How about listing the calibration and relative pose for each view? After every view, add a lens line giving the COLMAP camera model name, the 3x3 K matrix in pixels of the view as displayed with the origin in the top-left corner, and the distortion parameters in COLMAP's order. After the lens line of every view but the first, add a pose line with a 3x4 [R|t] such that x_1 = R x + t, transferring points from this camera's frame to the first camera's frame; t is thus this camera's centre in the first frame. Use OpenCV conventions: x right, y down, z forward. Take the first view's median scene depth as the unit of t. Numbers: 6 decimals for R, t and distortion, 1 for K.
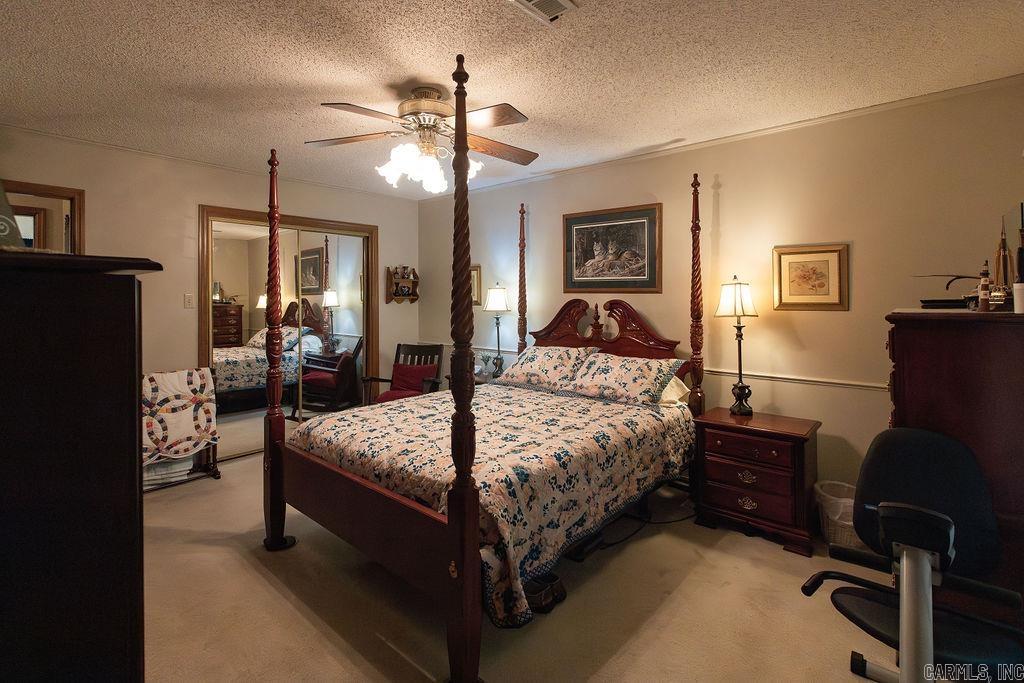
lens RADIAL K [[483.9, 0, 511.7], [0, 483.9, 299.6], [0, 0, 1]] dist [0.000130, -0.000005]
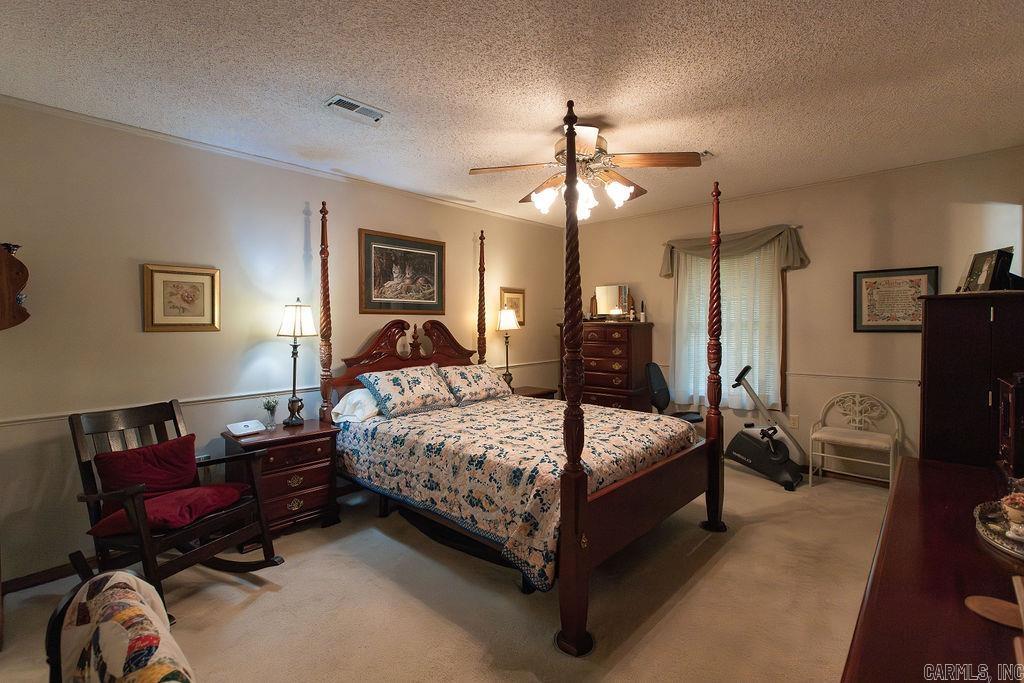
lens RADIAL K [[468.7, 0, 499.9], [0, 468.7, 343.2], [0, 0, 1]] dist [0.000430, 0.000049]
pose [[0.054758, -0.051288, 0.997182, -0.837900], [0.004911, 0.998682, 0.051096, -0.001651], [-0.998488, 0.002100, 0.054938, 0.739473]]
